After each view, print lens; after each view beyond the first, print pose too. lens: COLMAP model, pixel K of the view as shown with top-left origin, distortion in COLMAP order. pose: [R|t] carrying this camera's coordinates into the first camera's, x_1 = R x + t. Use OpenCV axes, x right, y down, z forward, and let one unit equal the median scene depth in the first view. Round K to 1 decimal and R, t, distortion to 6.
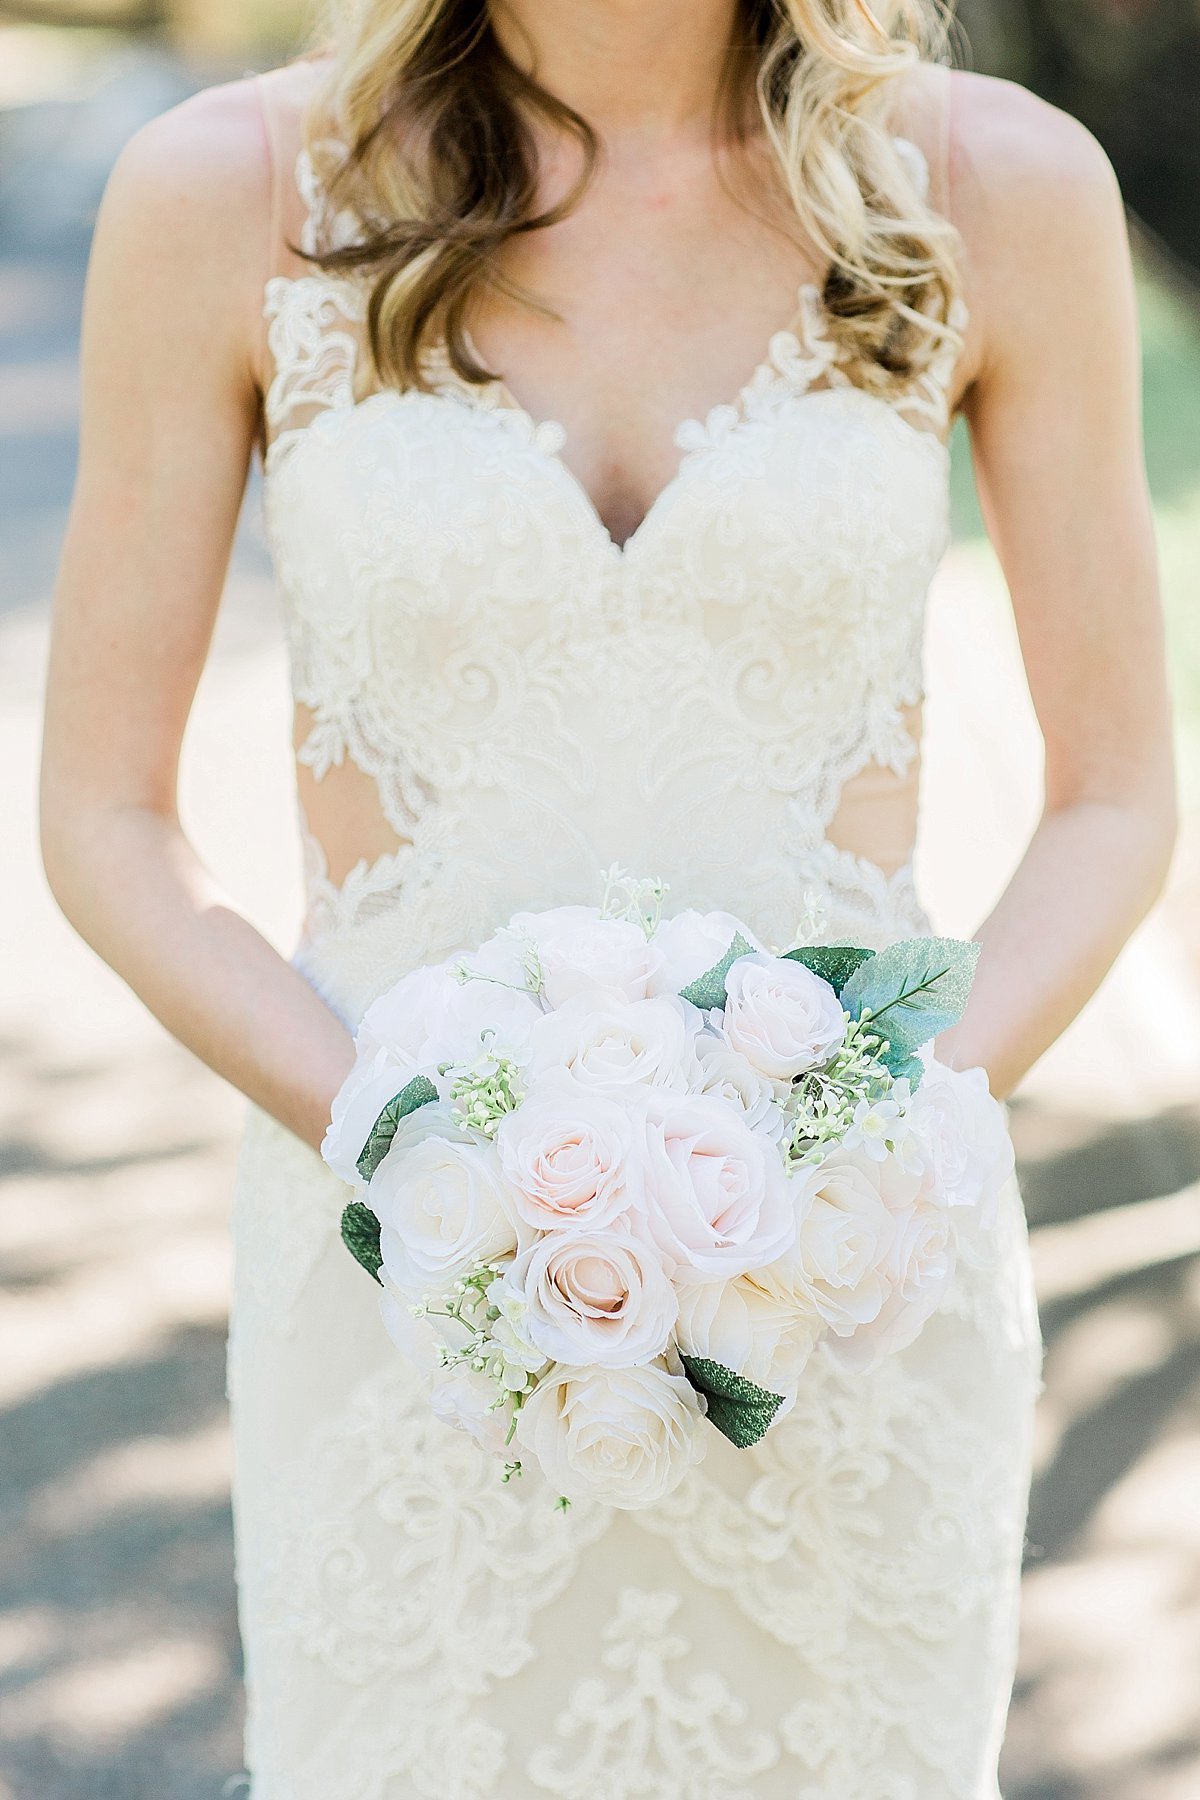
lens RADIAL K [[4330.7, 0, 683.1], [0, 4330.7, 901.9], [0, 0, 1]] dist [0.172170, -0.212936]
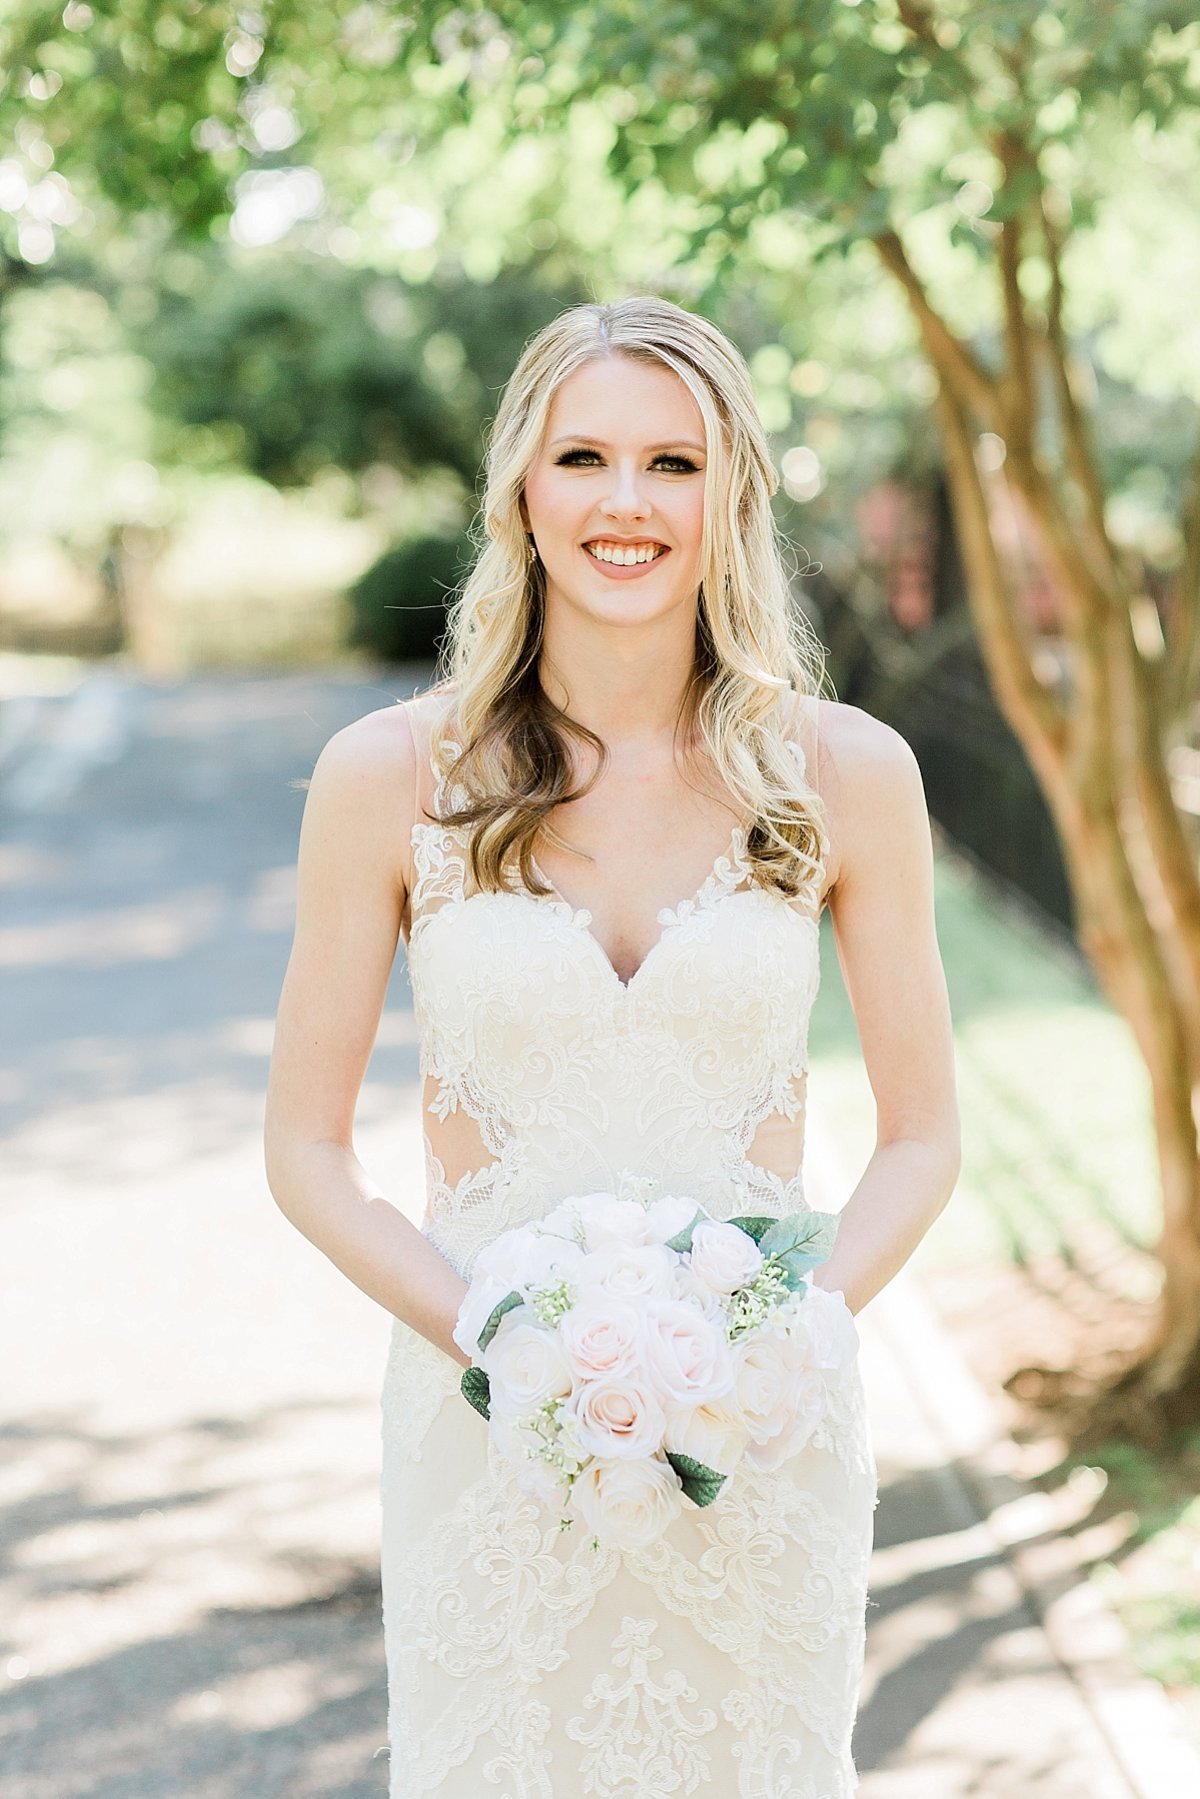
lens RADIAL K [[4309.4, 0, 424.2], [0, 4309.4, 898.5], [0, 0, 1]] dist [-0.026050, 0.015551]
pose [[0.999572, 0.000992, -0.029233, -0.043482], [-0.003794, 0.995377, -0.095968, 0.046181], [0.029003, 0.096038, 0.994955, -0.670063]]
